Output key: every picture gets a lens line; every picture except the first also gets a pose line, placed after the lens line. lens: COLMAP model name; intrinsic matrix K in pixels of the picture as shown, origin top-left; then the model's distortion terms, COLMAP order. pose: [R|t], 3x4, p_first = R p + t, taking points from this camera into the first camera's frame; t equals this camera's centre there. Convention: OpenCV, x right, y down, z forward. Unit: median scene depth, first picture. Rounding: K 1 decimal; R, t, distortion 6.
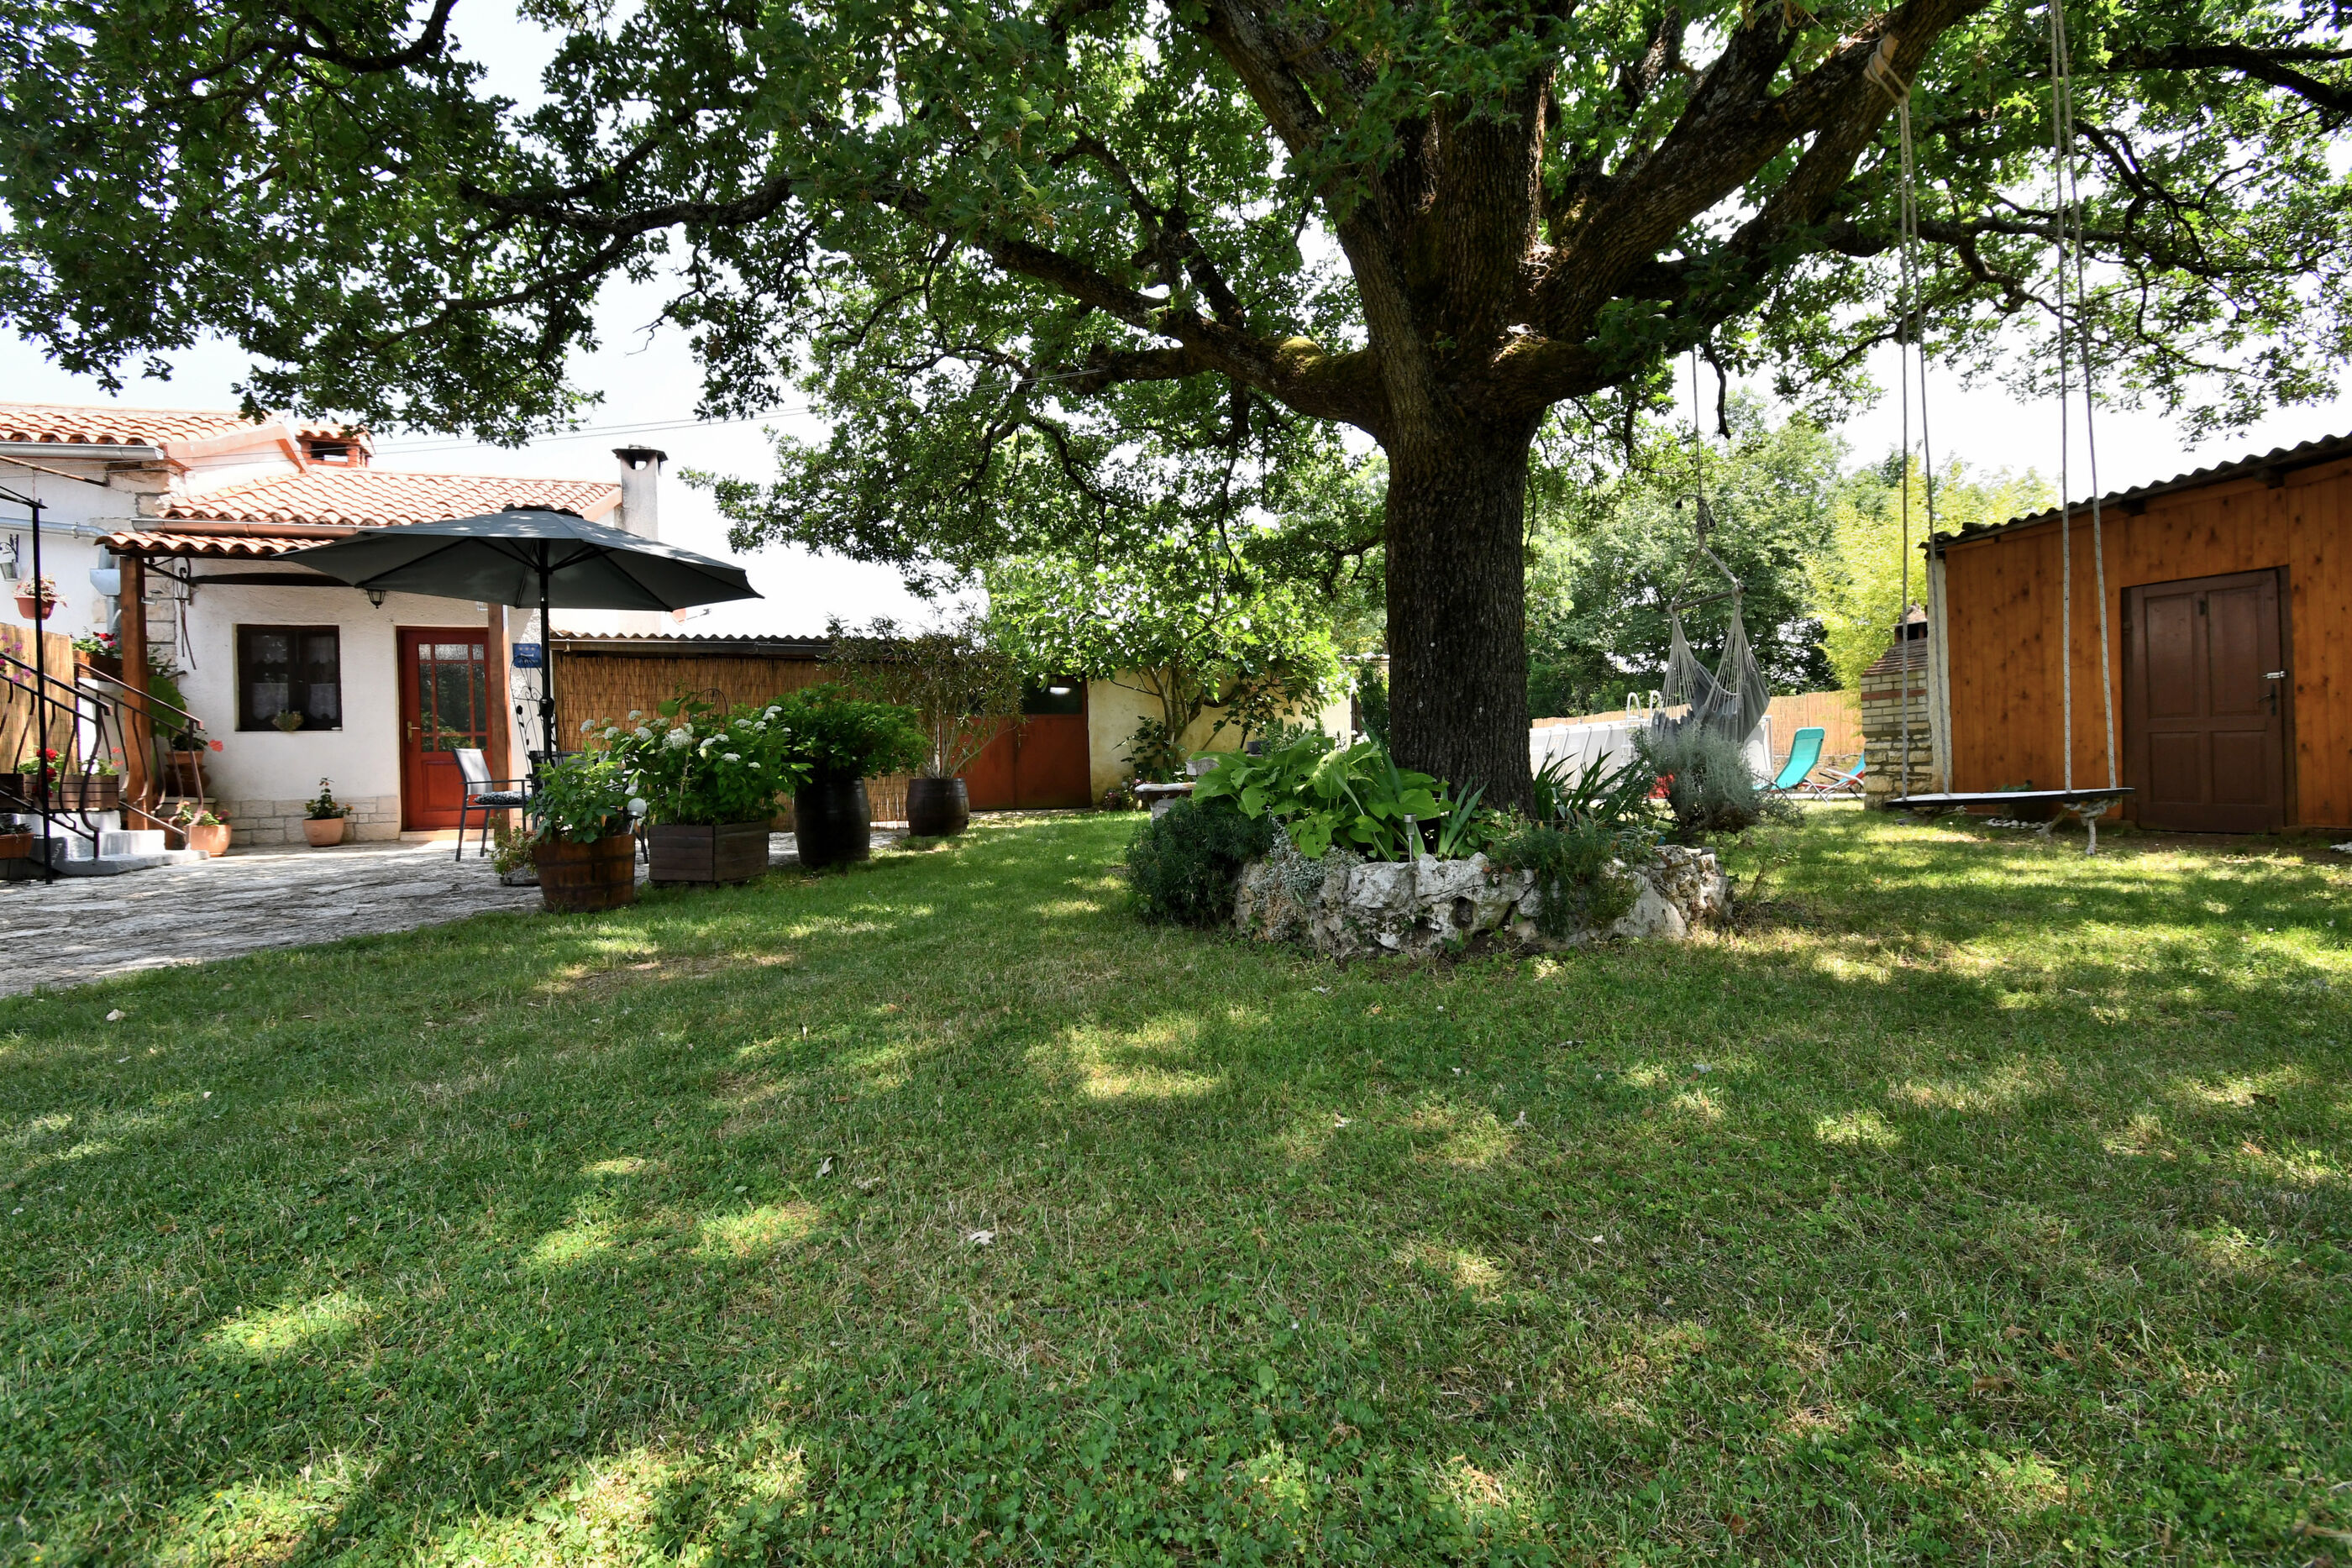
lens RADIAL K [[1145.7, 0, 1173.1], [0, 1145.7, 761.6], [0, 0, 1]] dist [-0.000401, -0.001450]
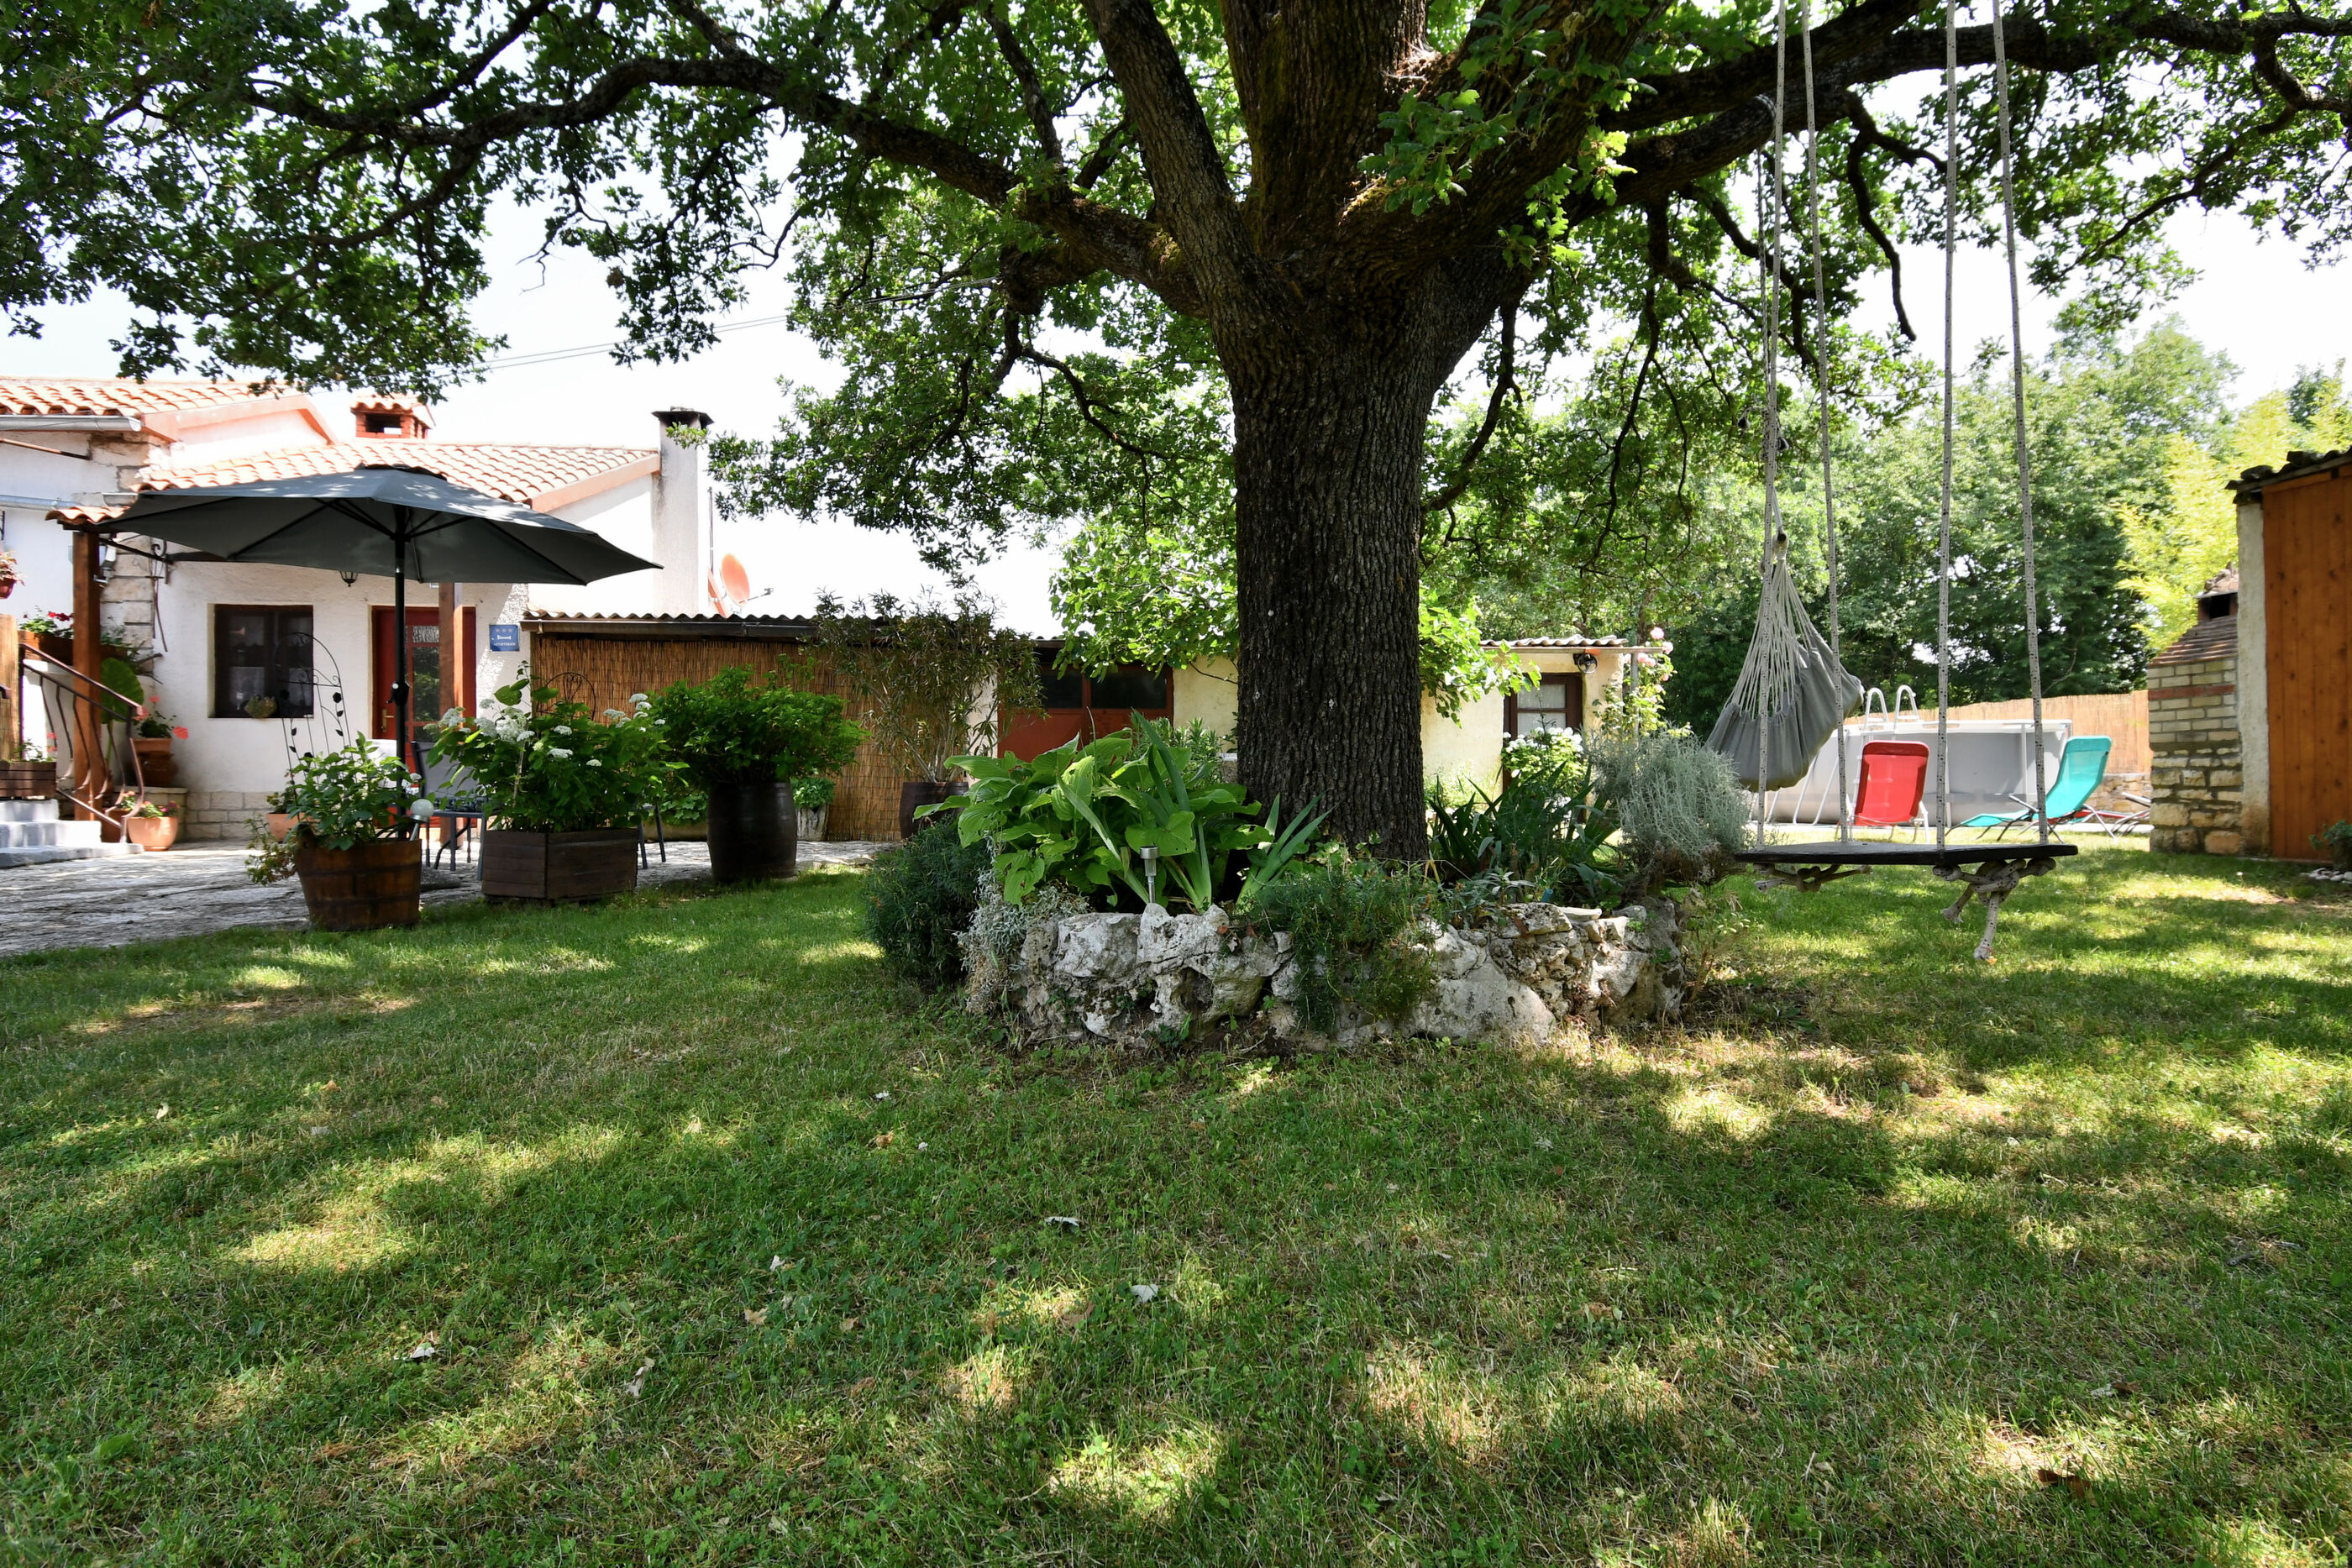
lens RADIAL K [[1308.4, 0, 1175.4], [0, 1308.4, 769.5], [0, 0, 1]] dist [-0.001561, -0.005842]
pose [[0.984448, 0.017731, -0.174778, 0.152795], [-0.017153, 0.999841, 0.004817, -0.002934], [0.174836, -0.001745, 0.984596, 0.083006]]
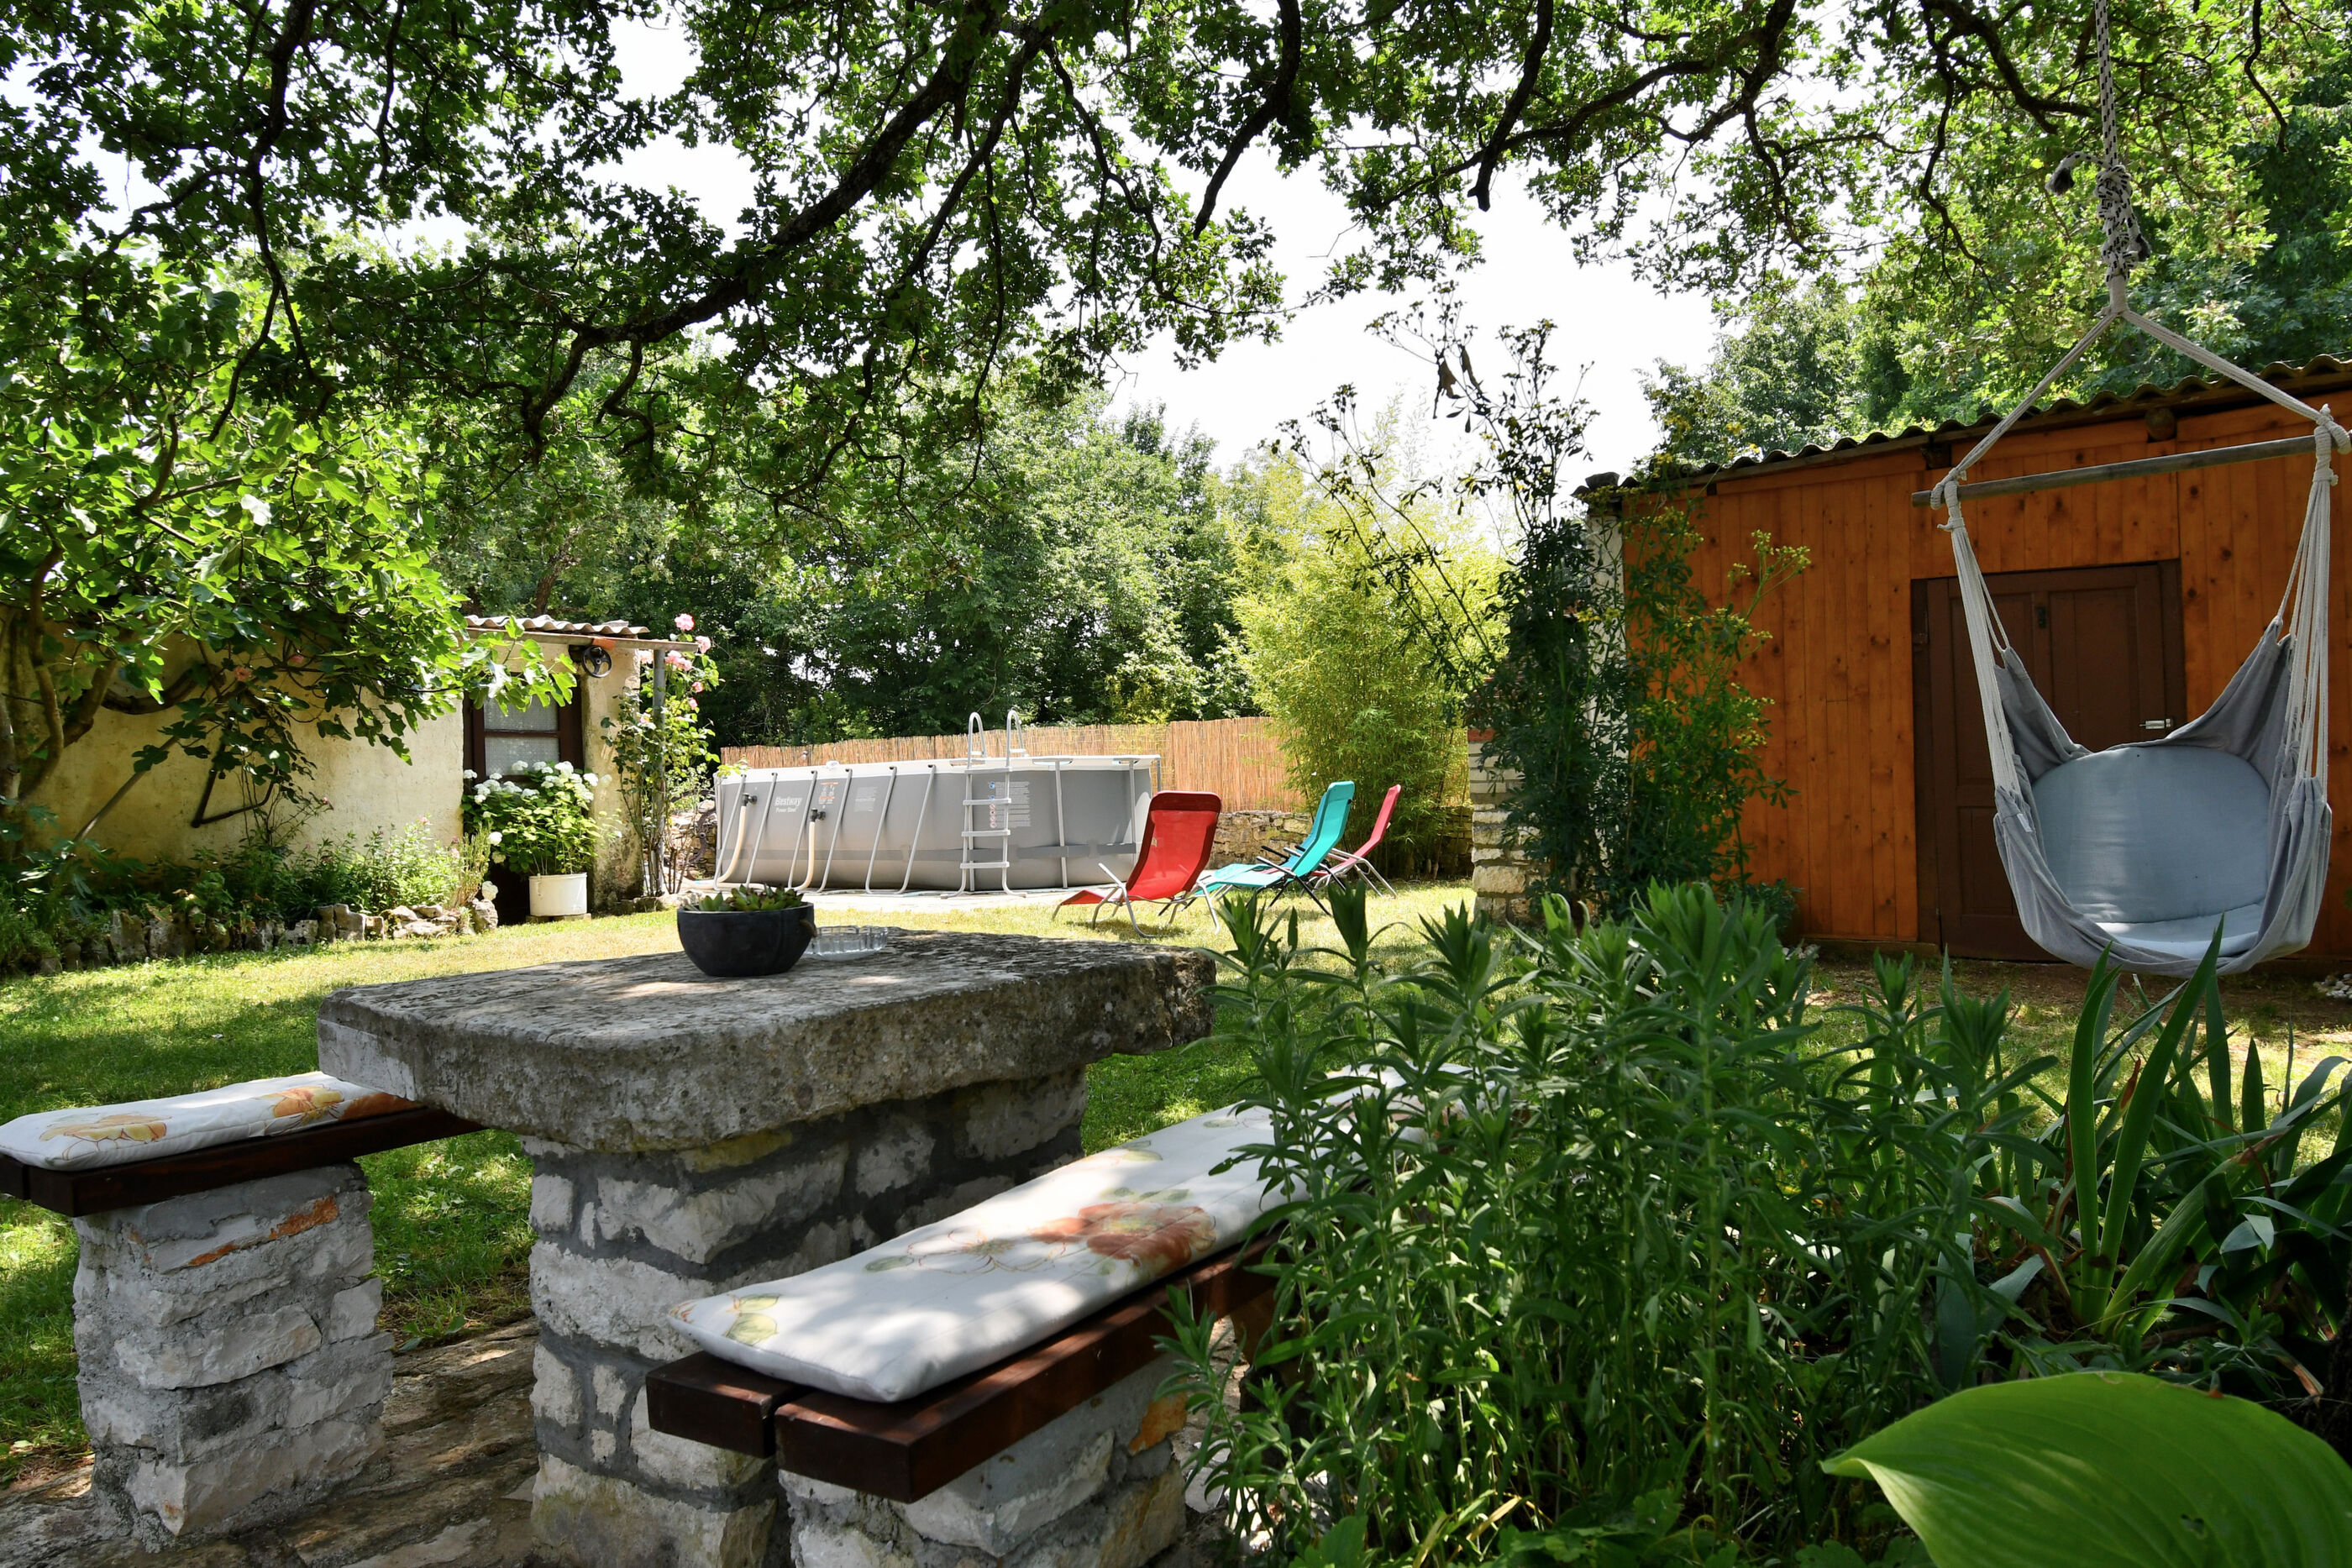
lens RADIAL K [[1566.1, 0, 1171.7], [0, 1566.1, 773.5], [0, 0, 1]] dist [0.003247, -0.001721]
pose [[0.786744, 0.010112, 0.617196, -0.032754], [0.000427, 0.999857, -0.016926, -0.024640], [-0.617279, 0.013580, 0.786627, 0.498426]]
